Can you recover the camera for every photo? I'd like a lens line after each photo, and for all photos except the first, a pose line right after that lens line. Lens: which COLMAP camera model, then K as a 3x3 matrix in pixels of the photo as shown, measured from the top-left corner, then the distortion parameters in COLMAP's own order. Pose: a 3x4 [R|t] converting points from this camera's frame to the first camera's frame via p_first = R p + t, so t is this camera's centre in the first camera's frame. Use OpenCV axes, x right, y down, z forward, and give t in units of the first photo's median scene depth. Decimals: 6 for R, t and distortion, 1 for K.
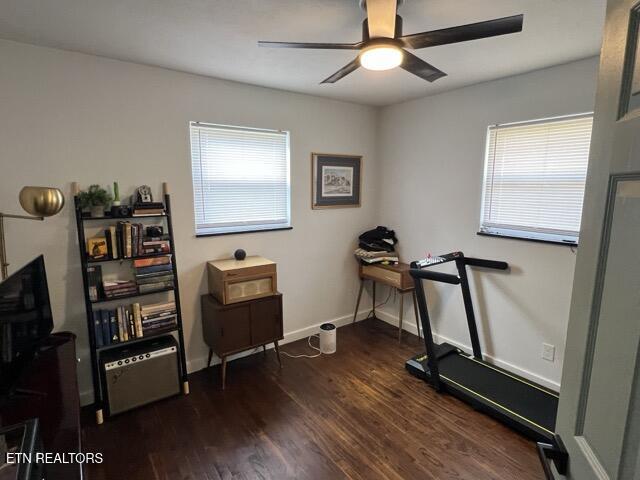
lens RADIAL K [[334.4, 0, 315.0], [0, 334.4, 242.2], [0, 0, 1]] dist [0.002471, 0.000496]
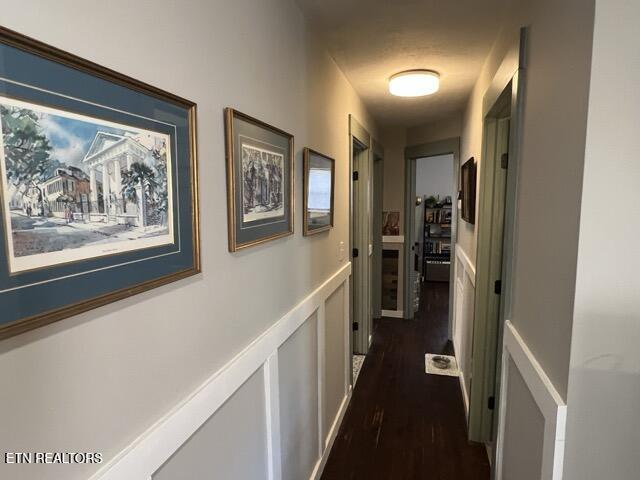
lens RADIAL K [[383.0, 0, 320.8], [0, 383.0, 239.0], [0, 0, 1]] dist [-0.000969, 0.001183]
pose [[0.647130, 0.092451, -0.756753, 1.142474], [-0.119132, 0.992689, 0.019401, 0.224038], [0.753014, 0.077599, 0.653413, -1.679254]]
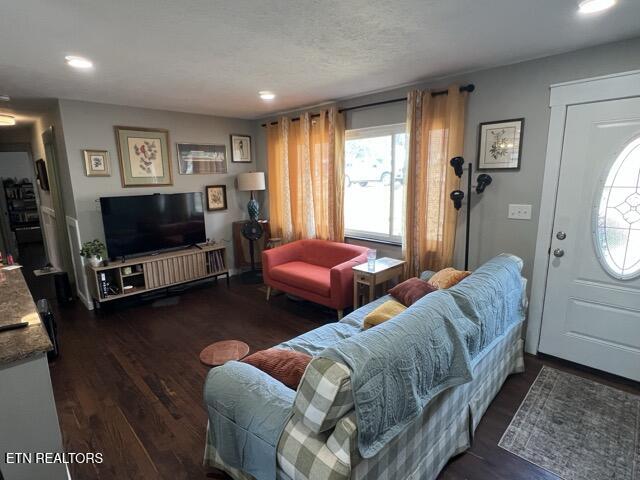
lens RADIAL K [[334.4, 0, 320.7], [0, 334.4, 240.7], [0, 0, 1]] dist [0.002471, 0.000496]
pose [[0.983718, -0.034316, 0.176414, 1.888601], [0.027944, 0.998869, 0.038478, 0.438065], [-0.177534, -0.032921, 0.983564, -3.017369]]
